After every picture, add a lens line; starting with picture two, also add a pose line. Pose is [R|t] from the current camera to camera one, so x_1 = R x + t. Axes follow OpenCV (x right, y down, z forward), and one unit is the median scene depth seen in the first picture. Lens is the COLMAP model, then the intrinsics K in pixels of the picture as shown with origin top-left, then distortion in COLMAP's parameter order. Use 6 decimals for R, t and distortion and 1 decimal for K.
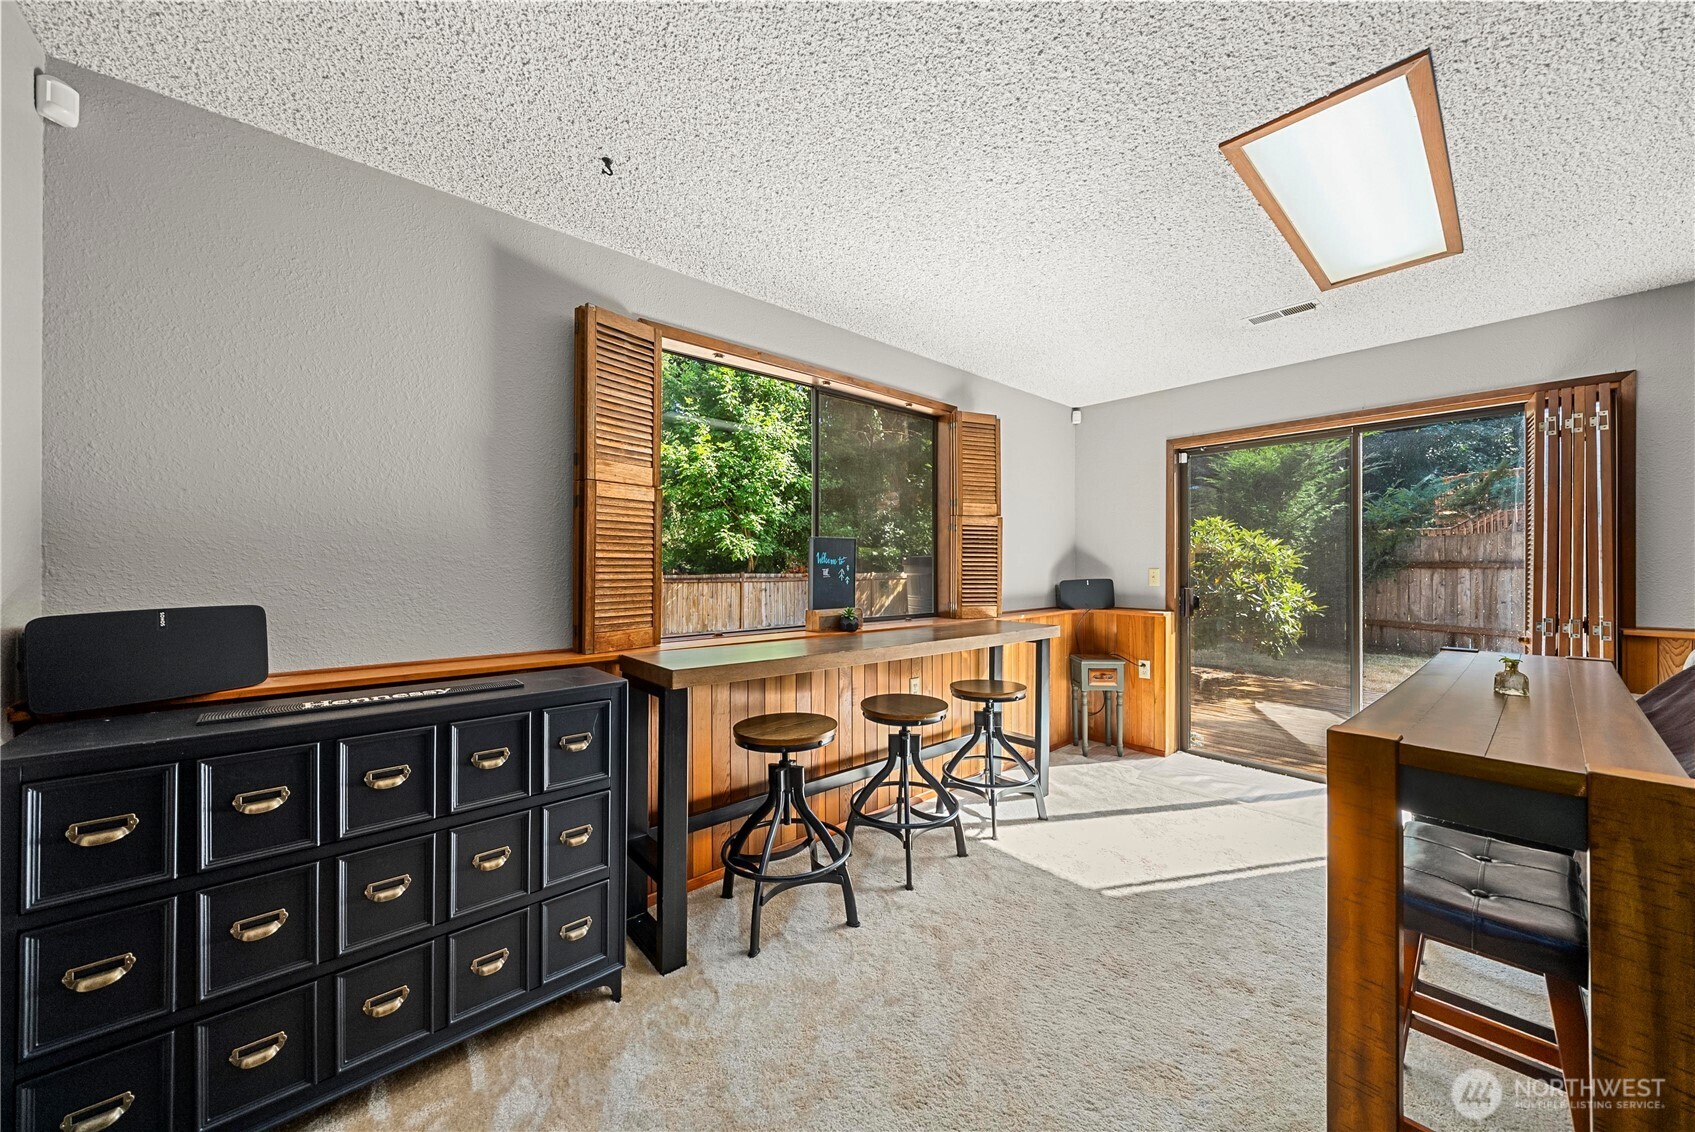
lens RADIAL K [[577.6, 0, 860.3], [0, 577.6, 568.0], [0, 0, 1]] dist [-0.006507, 0.000633]
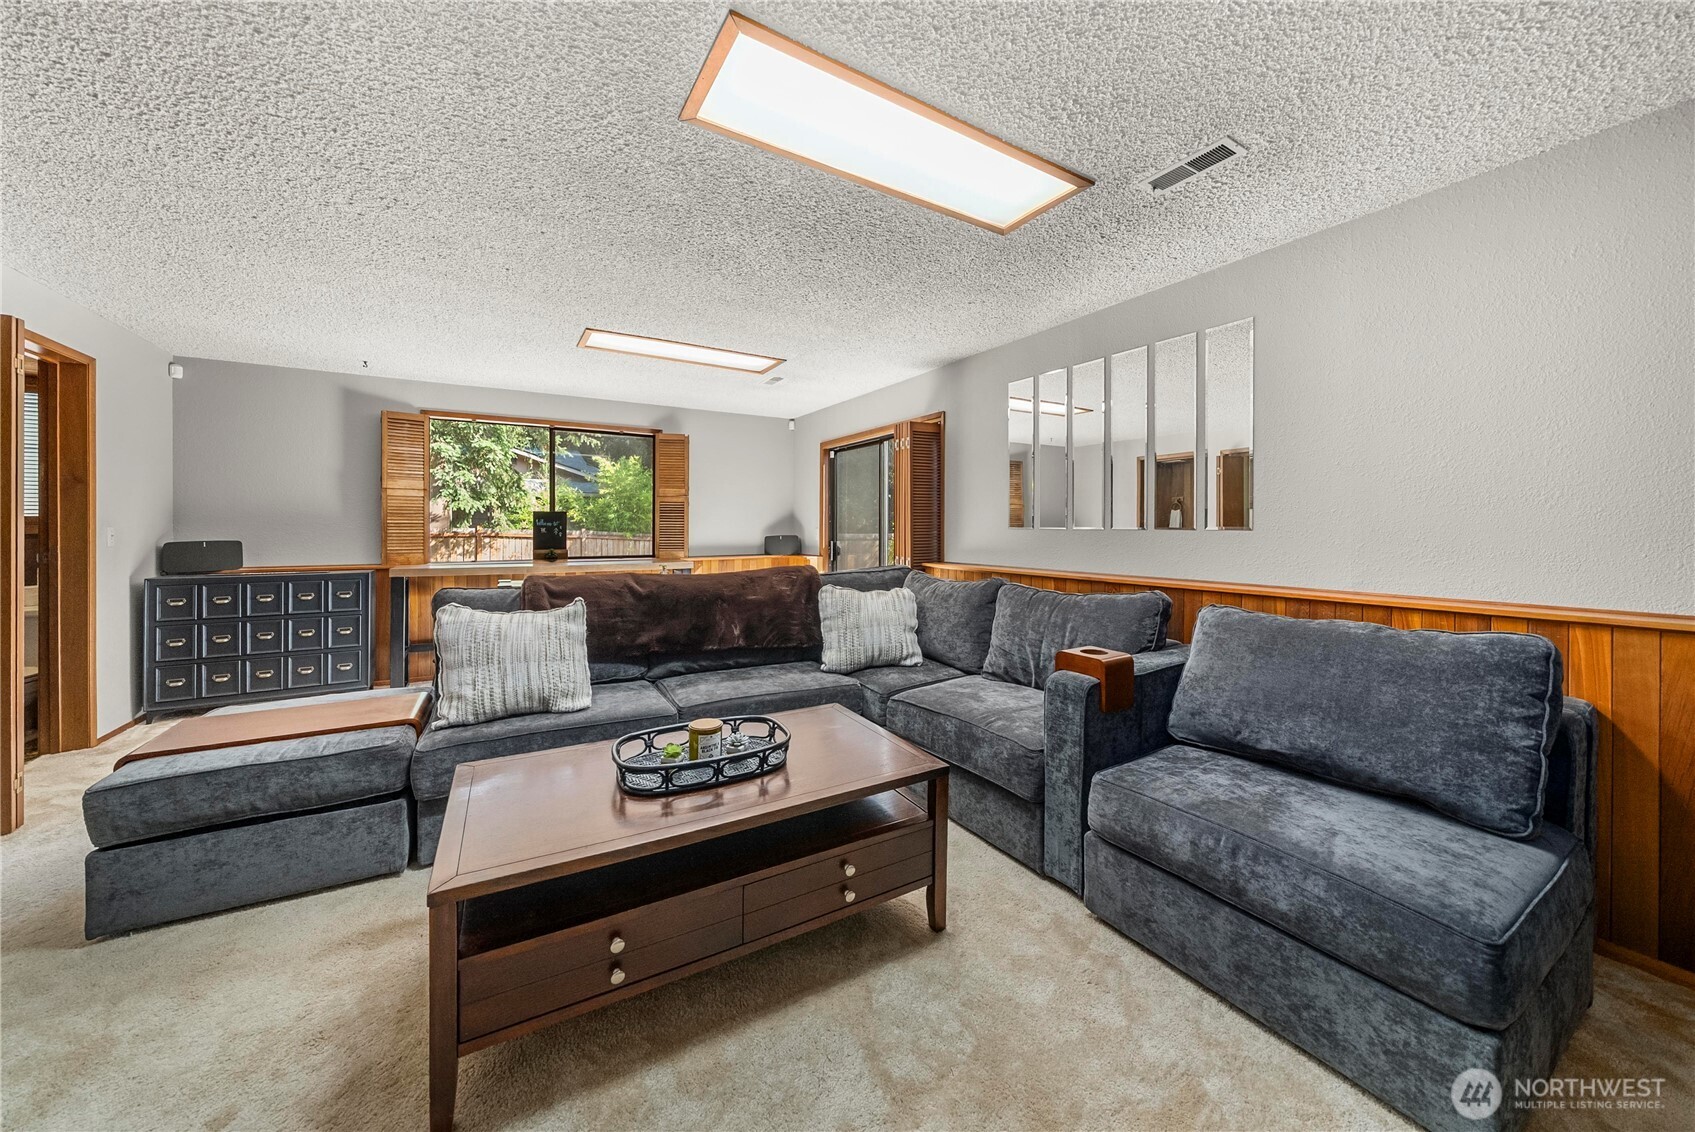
lens RADIAL K [[577.6, 0, 878.5], [0, 577.6, 532.6], [0, 0, 1]] dist [-0.006507, 0.000633]
pose [[0.986387, 0.002440, -0.164421, 1.053790], [-0.001273, 0.999973, 0.007200, 0.001150], [0.164434, -0.006893, 0.986364, -0.527502]]
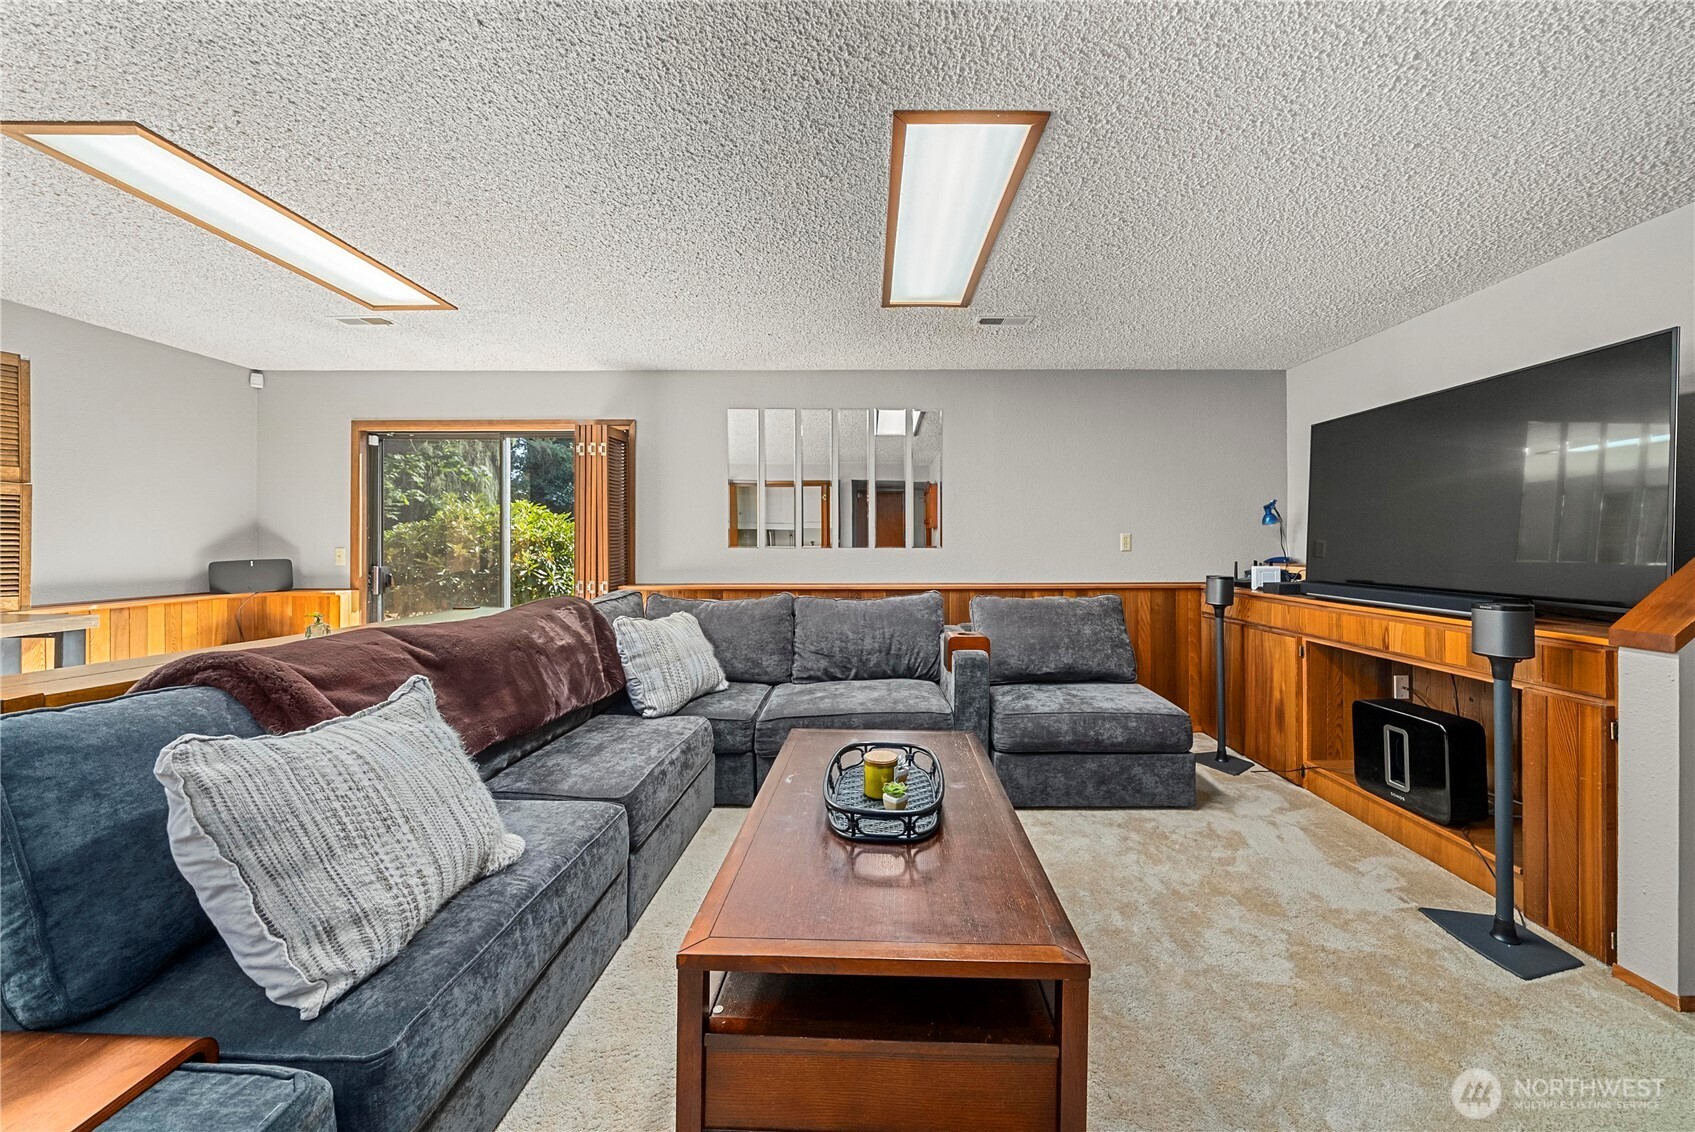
lens RADIAL K [[577.6, 0, 843.3], [0, 577.6, 546.7], [0, 0, 1]] dist [-0.006507, 0.000633]
pose [[0.686334, -0.002252, 0.727283, 0.441631], [0.001247, 0.999997, 0.001919, -0.002387], [-0.727285, -0.000410, 0.686335, -0.357604]]
